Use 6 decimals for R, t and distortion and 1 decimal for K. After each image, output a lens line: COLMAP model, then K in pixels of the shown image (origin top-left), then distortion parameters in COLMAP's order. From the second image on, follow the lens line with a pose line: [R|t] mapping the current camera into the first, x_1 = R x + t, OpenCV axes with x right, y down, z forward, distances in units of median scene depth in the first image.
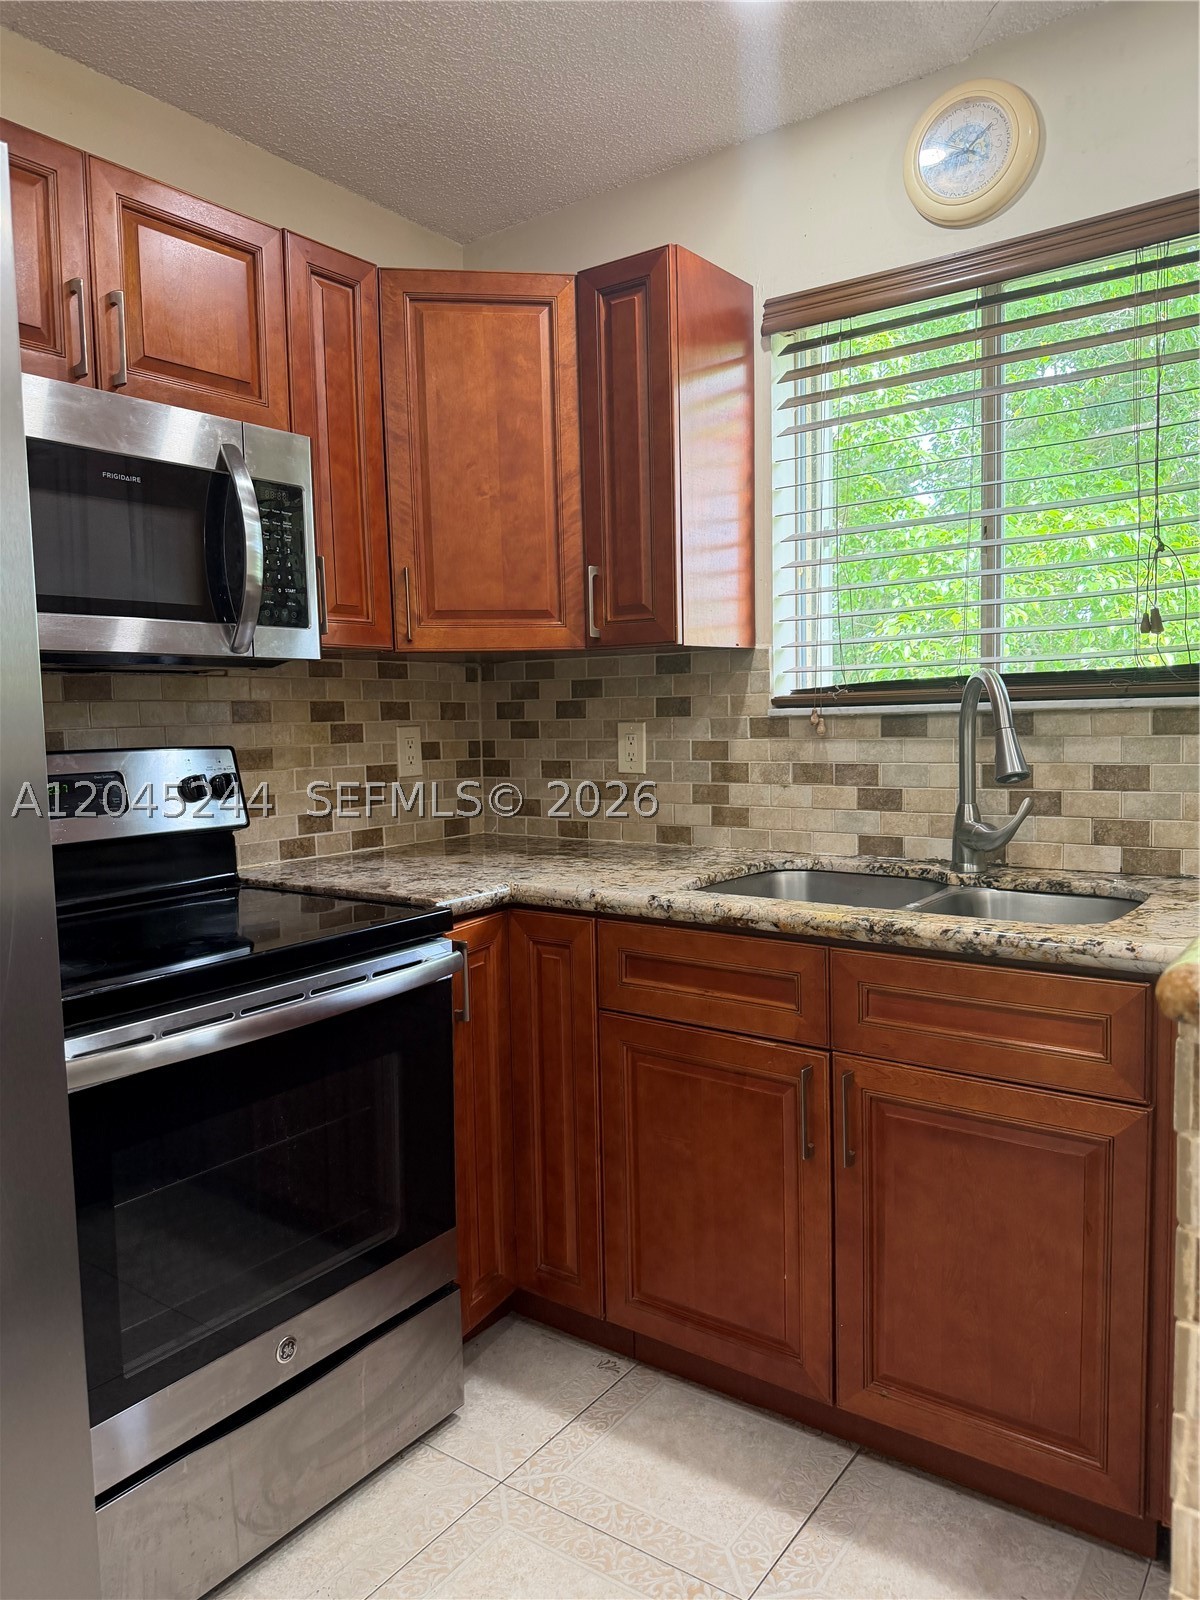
lens RADIAL K [[1129.2, 0, 601.1], [0, 1129.2, 810.3], [0, 0, 1]] dist [0.042360, -0.069971]
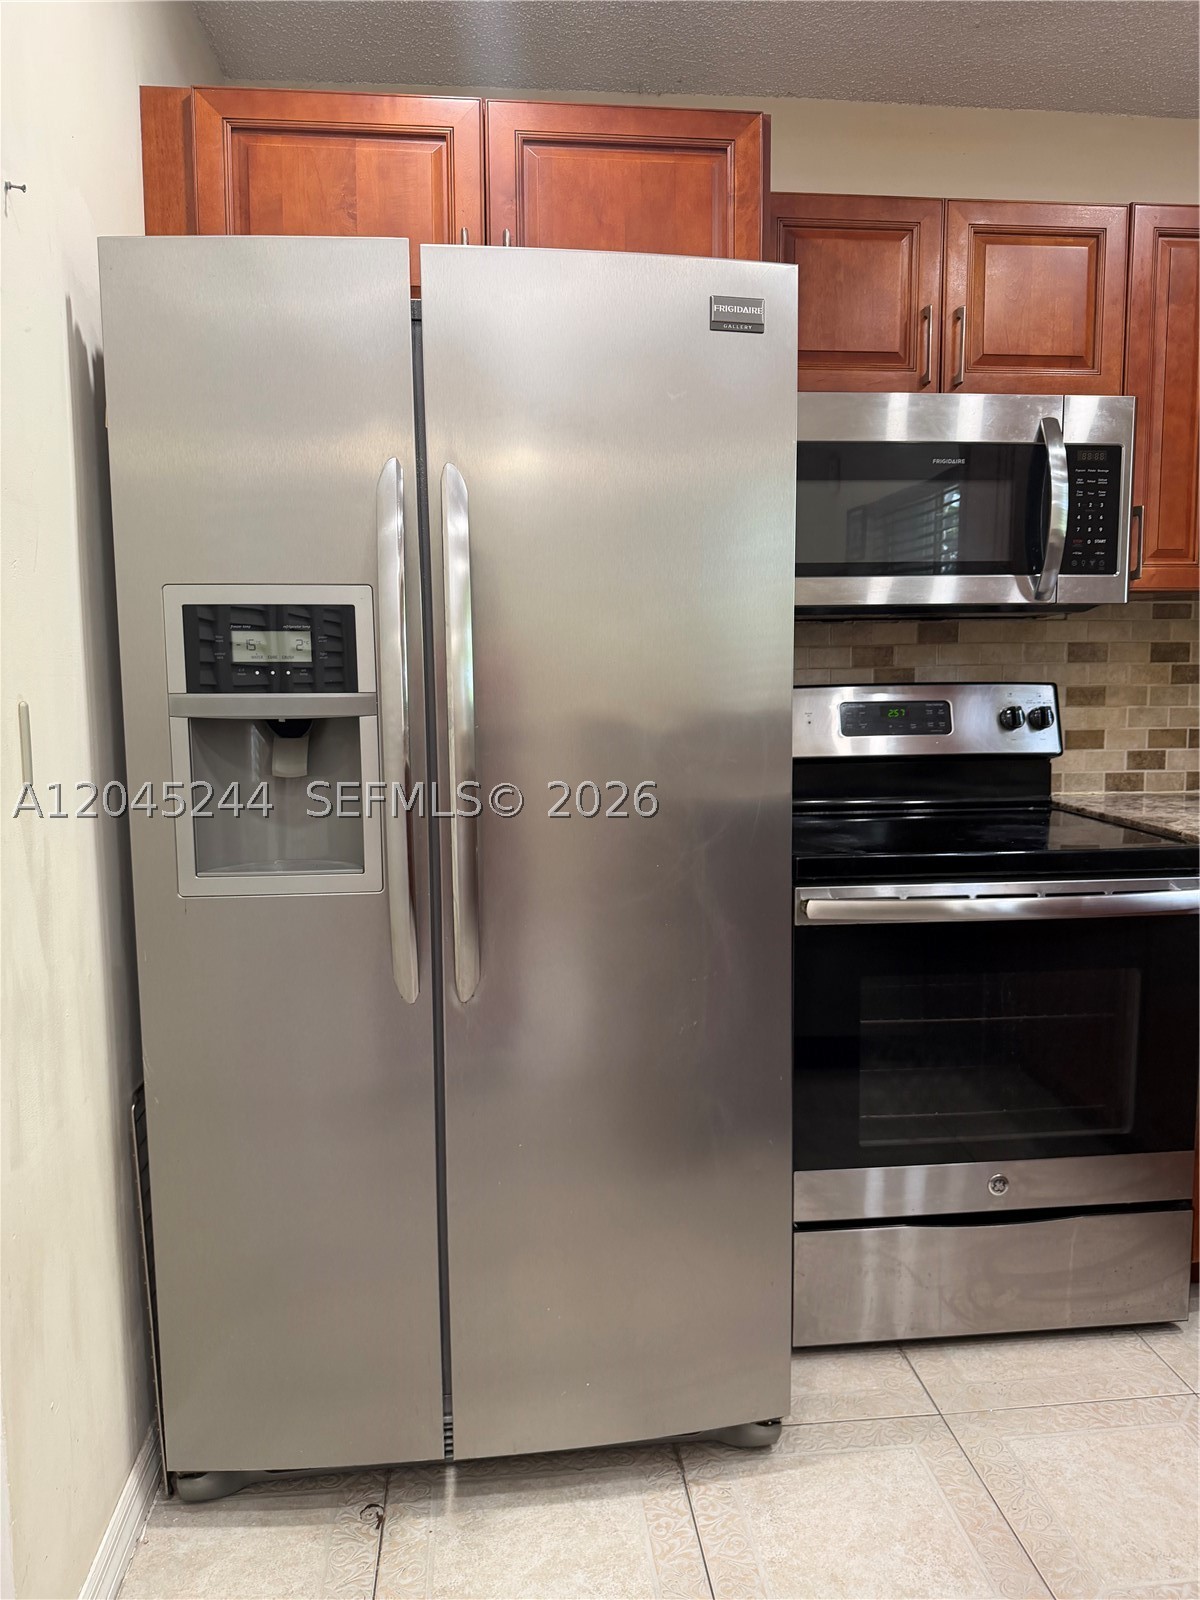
lens RADIAL K [[1149.2, 0, 600.0], [0, 1149.2, 800.0], [0, 0, 1]] dist [0.040761, -0.064959]
pose [[0.669030, 0.097284, -0.736842, 0.244128], [-0.070369, 0.995234, 0.067506, 0.014294], [0.739897, 0.006687, 0.672687, -0.109052]]
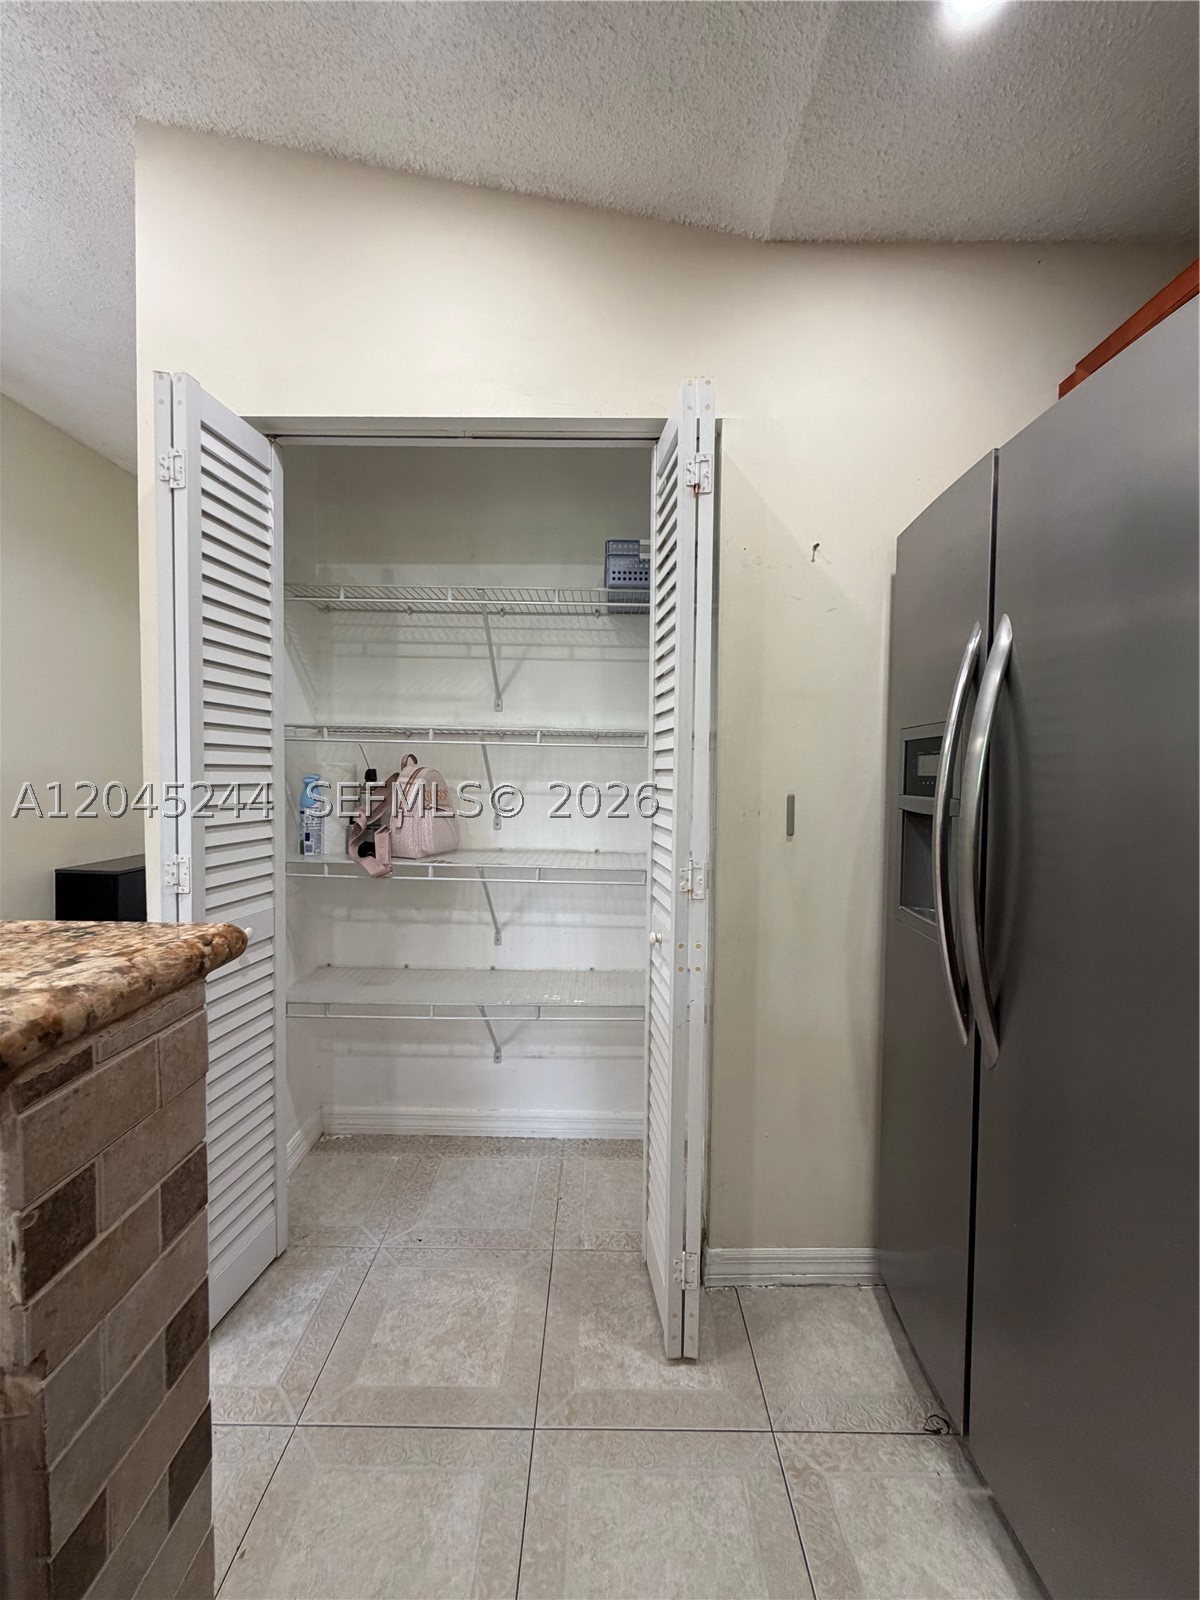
lens RADIAL K [[633.3, 0, 612.6], [0, 633.3, 795.9], [0, 0, 1]] dist [0.001496, 0.000279]
pose [[-0.806430, 0.030887, -0.590522, 0.161308], [-0.048310, 0.991855, 0.117853, -0.052202], [0.589353, 0.123568, -0.798370, 0.535447]]
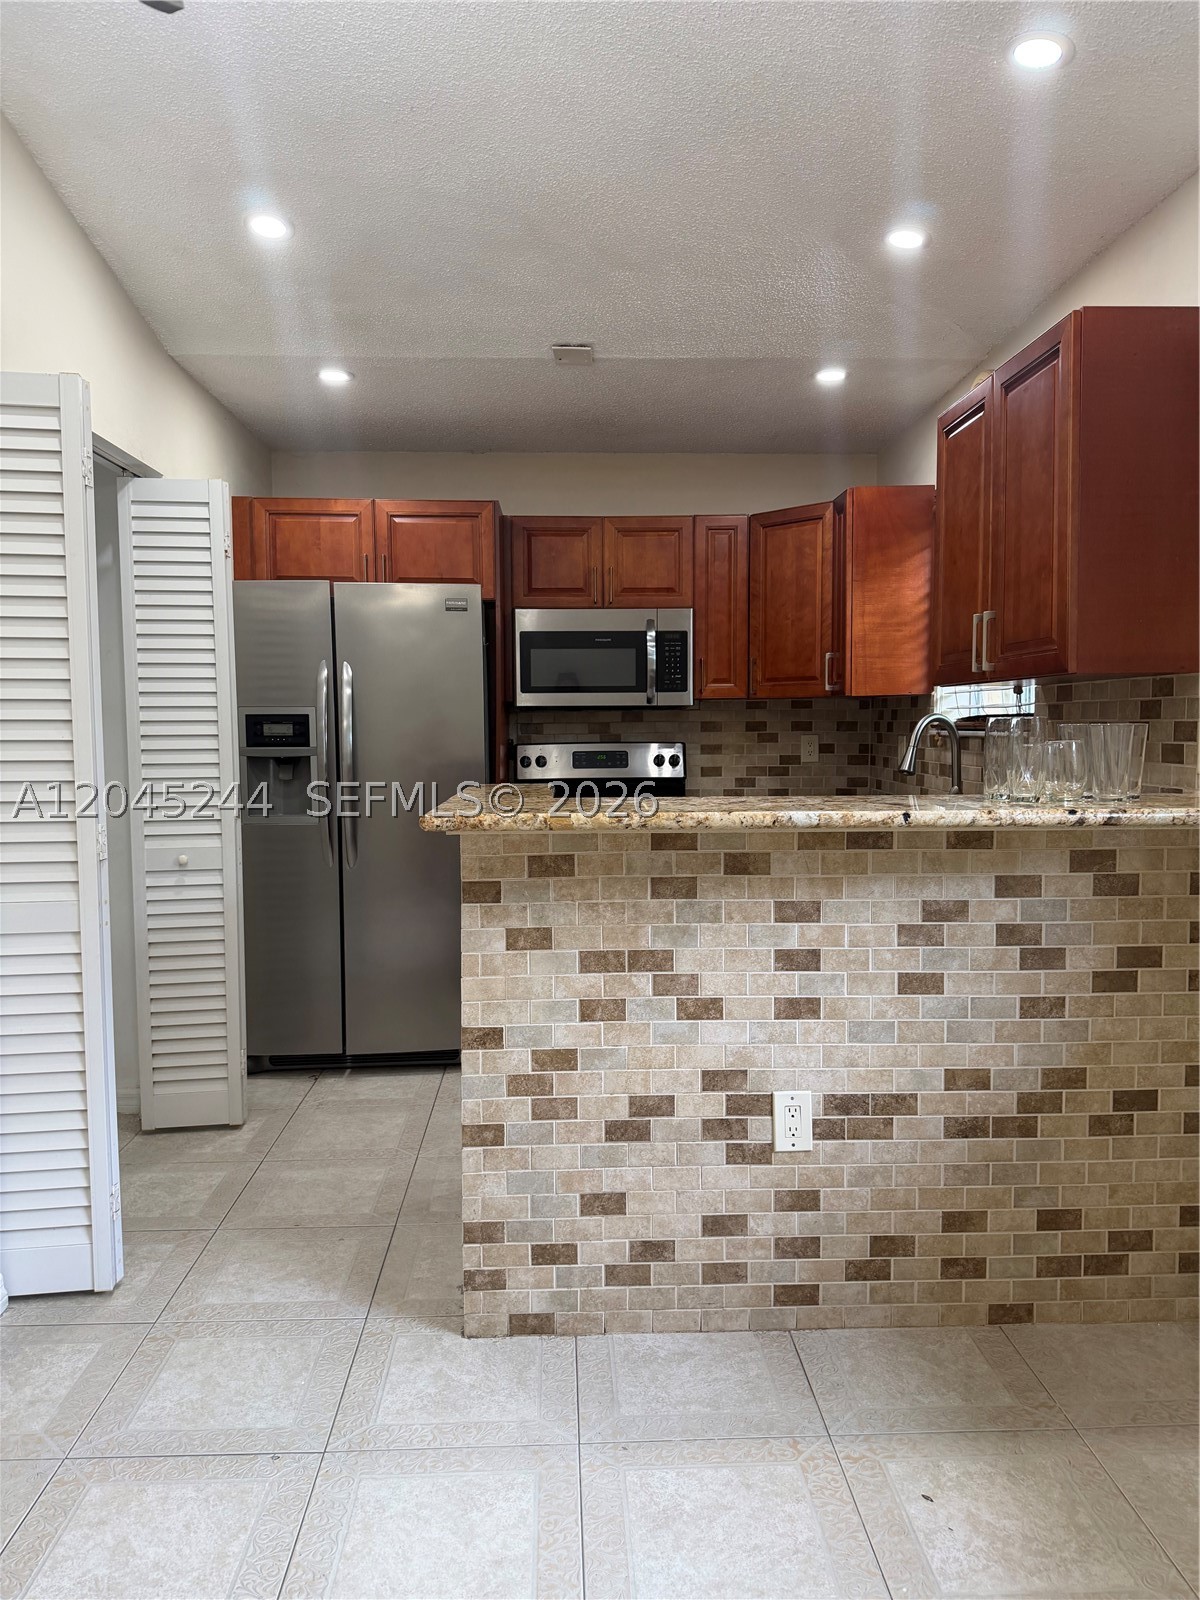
lens RADIAL K [[1137.6, 0, 601.2], [0, 1137.6, 806.1], [0, 0, 1]] dist [0.100465, -0.071395]
pose [[0.623395, 0.072537, -0.778535, 1.412167], [-0.073435, 0.996718, 0.034064, 0.003984], [0.778451, 0.035937, 0.626676, -0.554966]]
